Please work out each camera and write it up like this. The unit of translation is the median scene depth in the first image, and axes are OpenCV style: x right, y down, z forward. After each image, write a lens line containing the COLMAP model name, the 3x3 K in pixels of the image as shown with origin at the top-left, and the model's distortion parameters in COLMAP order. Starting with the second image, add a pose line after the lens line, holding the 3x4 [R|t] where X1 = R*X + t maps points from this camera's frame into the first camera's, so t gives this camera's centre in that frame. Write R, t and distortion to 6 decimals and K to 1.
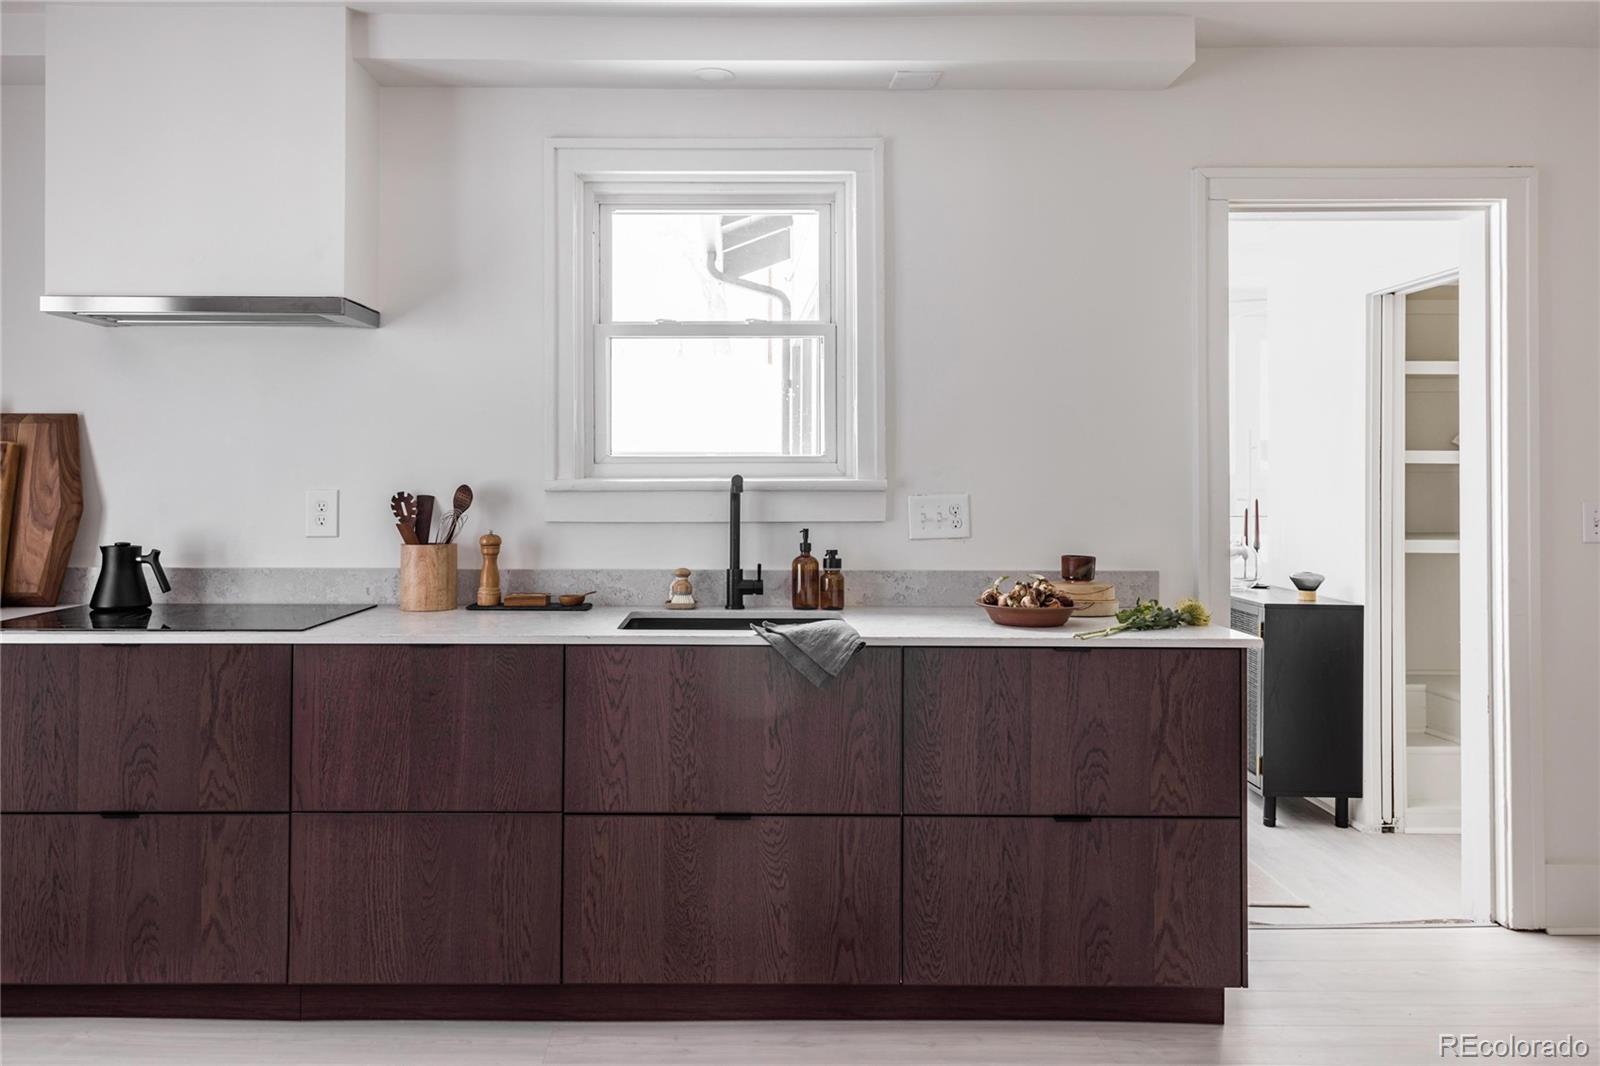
lens RADIAL K [[1138.6, 0, 761.6], [0, 1138.6, 478.5], [0, 0, 1]] dist [0.002922, 0.000305]
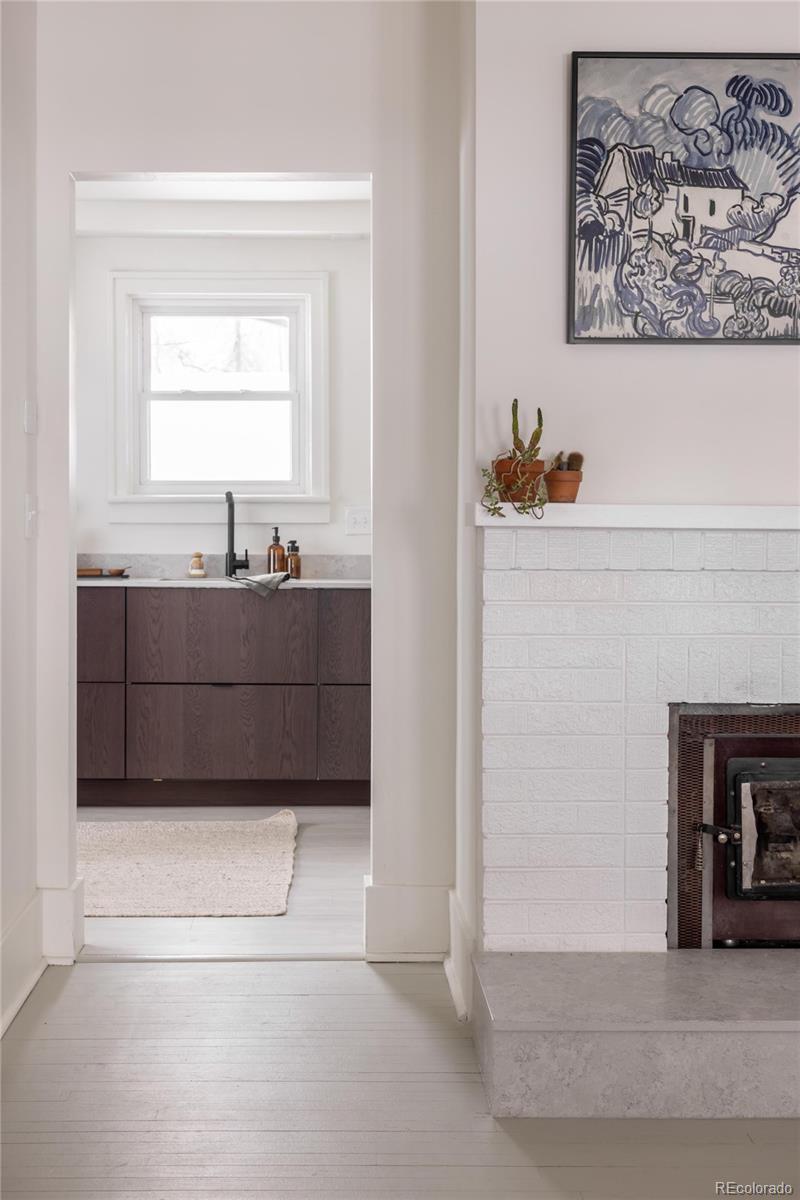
lens RADIAL K [[1772.1, 0, 400.0], [0, 1772.1, 600.0], [0, 0, 1]] dist [-0.010241, 0.103396]
pose [[0.999887, 0.000996, 0.015000, 0.172058], [-0.001657, 0.999025, 0.044127, 0.036714], [-0.014941, -0.044147, 0.998913, -1.433820]]
